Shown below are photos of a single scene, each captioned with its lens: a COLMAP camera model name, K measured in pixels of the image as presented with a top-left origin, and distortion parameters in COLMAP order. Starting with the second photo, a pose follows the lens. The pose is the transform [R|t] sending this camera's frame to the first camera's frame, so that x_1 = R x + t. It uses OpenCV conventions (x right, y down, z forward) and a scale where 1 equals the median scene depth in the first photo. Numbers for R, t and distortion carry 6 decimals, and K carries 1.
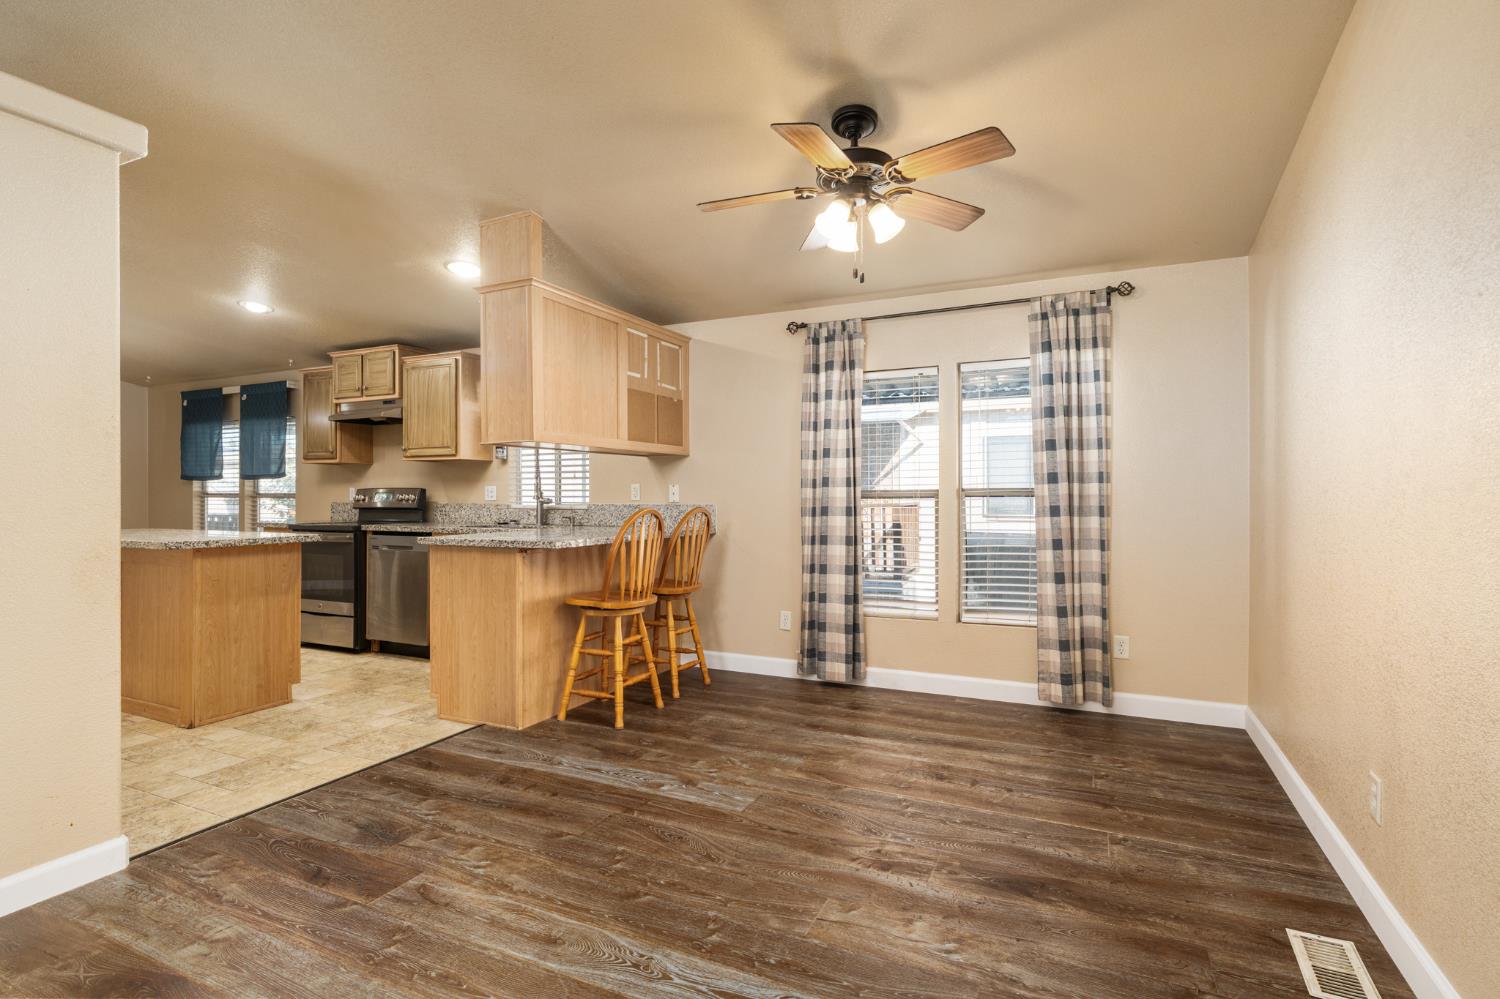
lens RADIAL K [[729.5, 0, 743.4], [0, 729.5, 495.0], [0, 0, 1]] dist [-0.006178, 0.002869]
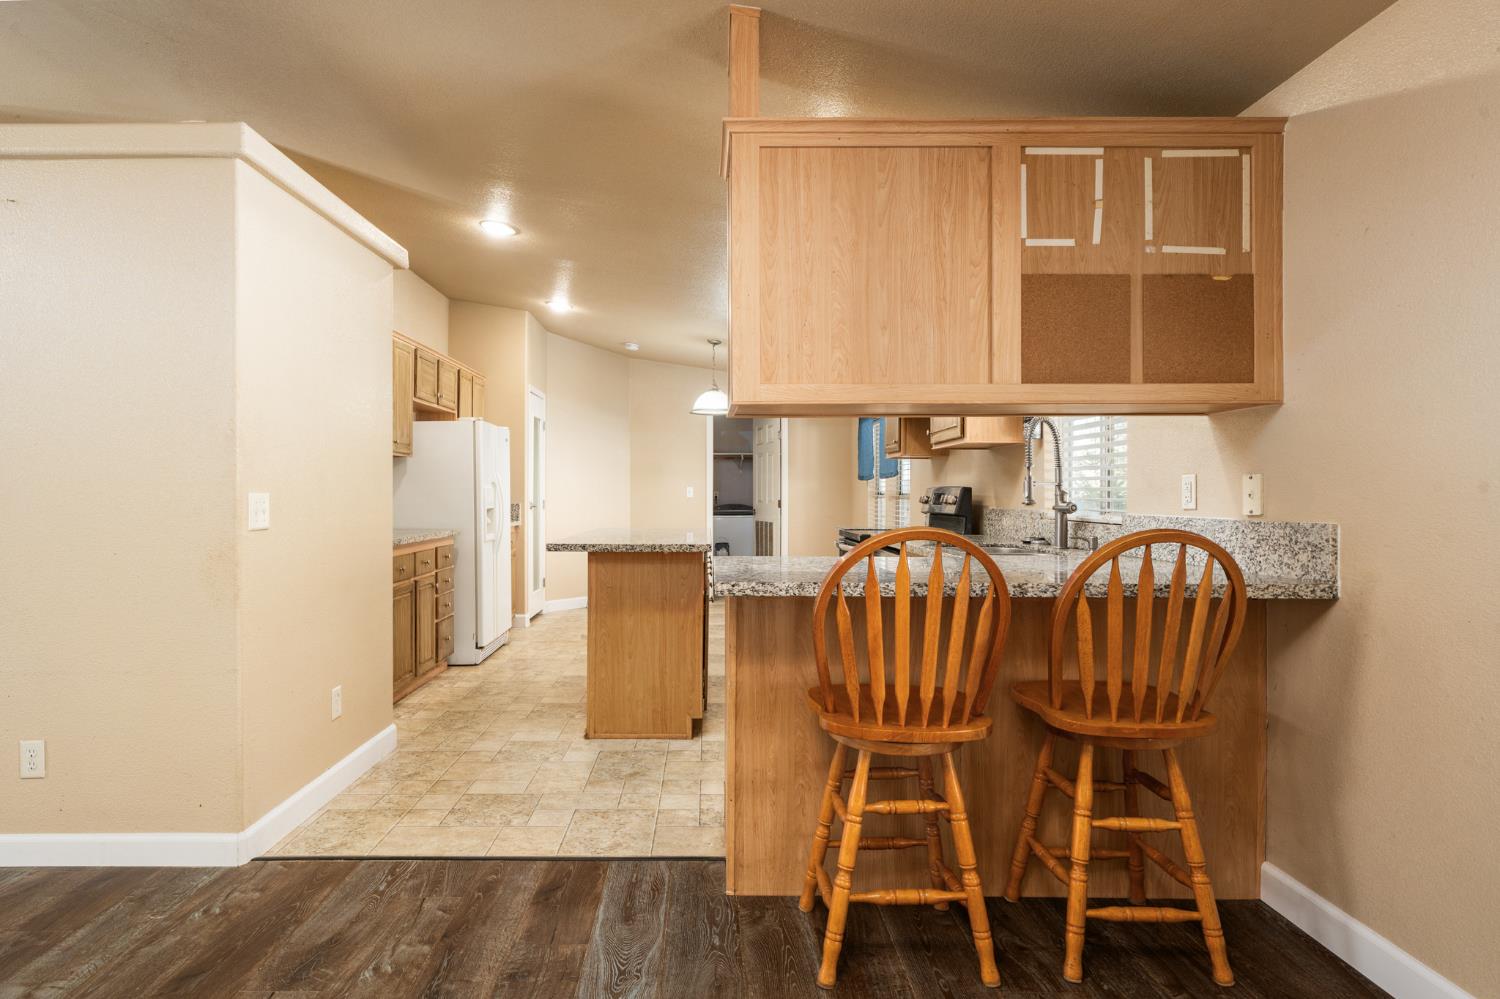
lens RADIAL K [[798.2, 0, 709.1], [0, 798.2, 499.3], [0, 0, 1]] dist [-0.004446, 0.003561]
pose [[0.427550, 0.006183, -0.903971, 0.226160], [-0.001254, 0.999980, 0.006247, -0.002678], [0.903991, -0.001537, 0.427549, 0.589899]]
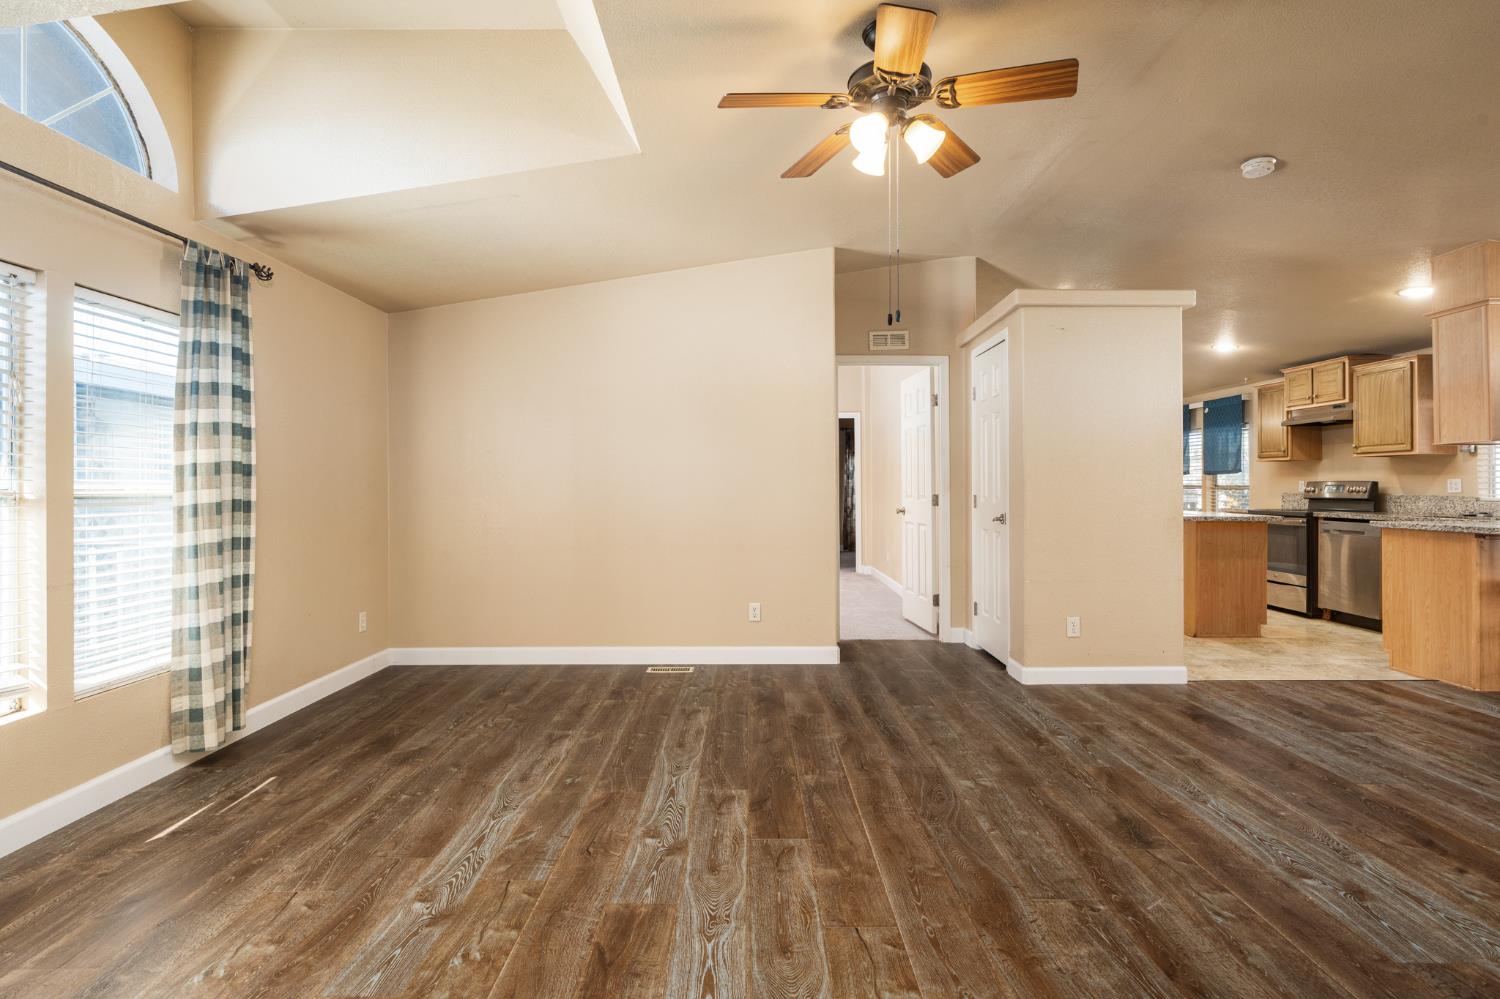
lens RADIAL K [[729.5, 0, 748.9], [0, 729.5, 481.9], [0, 0, 1]] dist [-0.006178, 0.002869]
pose [[0.431426, -0.004061, -0.902139, 0.198311], [-0.001054, 0.999987, -0.005006, -0.002131], [0.902148, 0.003110, 0.431416, -0.452102]]
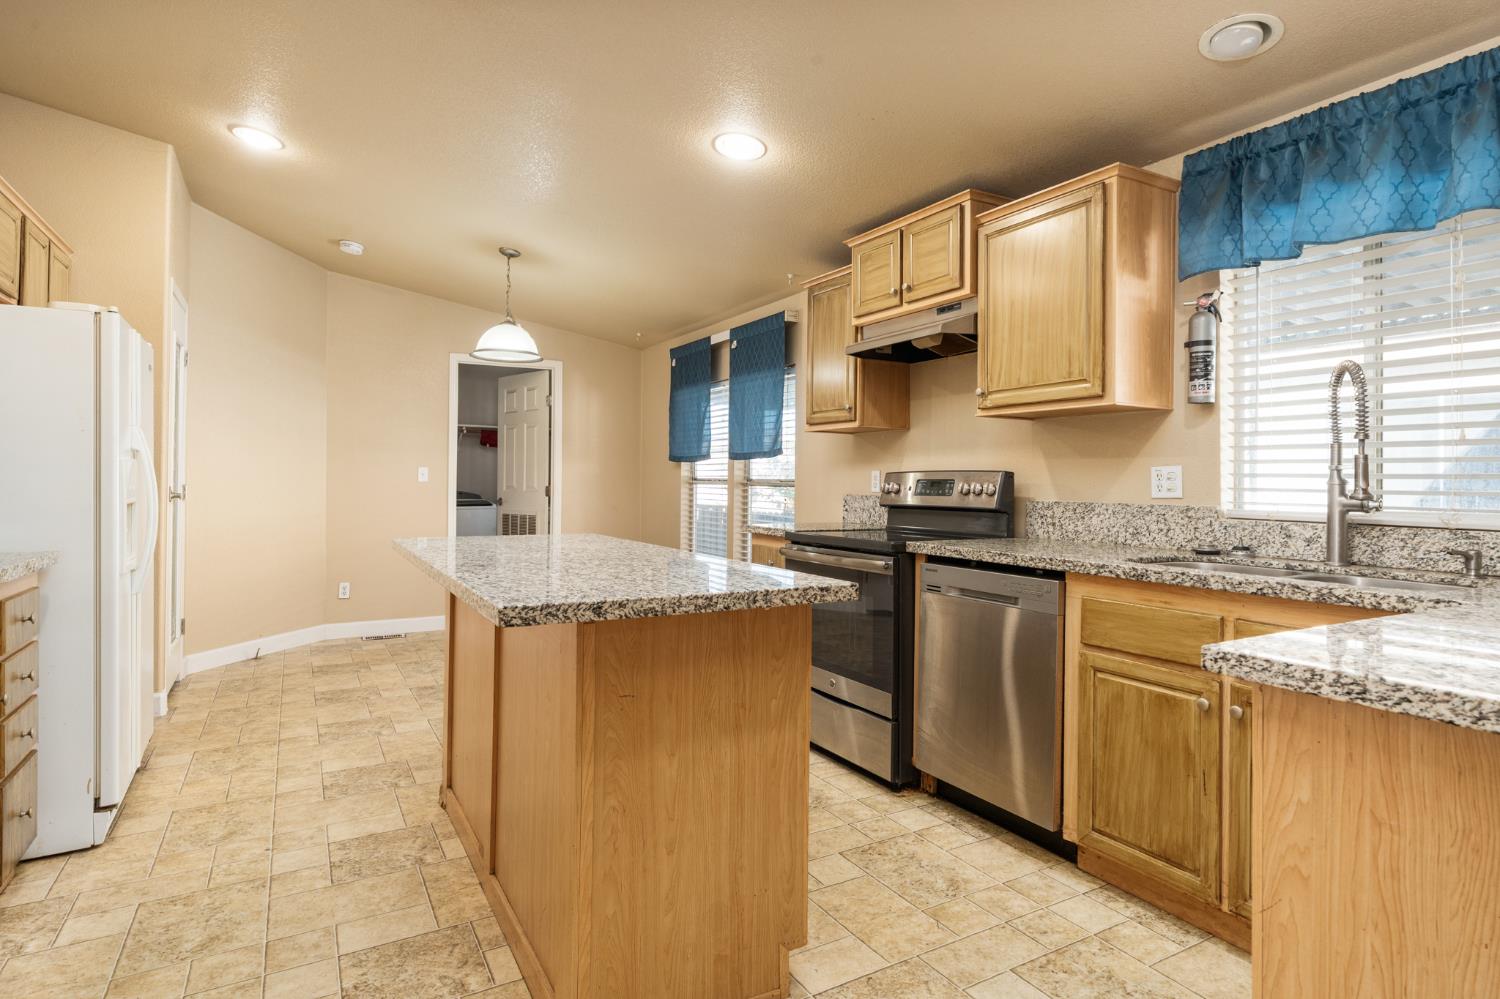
lens RADIAL K [[798.2, 0, 744.2], [0, 798.2, 480.7], [0, 0, 1]] dist [-0.004446, 0.003561]
pose [[0.819671, 0.007643, -0.572783, -0.371651], [-0.009993, 0.999950, -0.000958, -0.000162], [0.572747, 0.006509, 0.819706, 0.593632]]
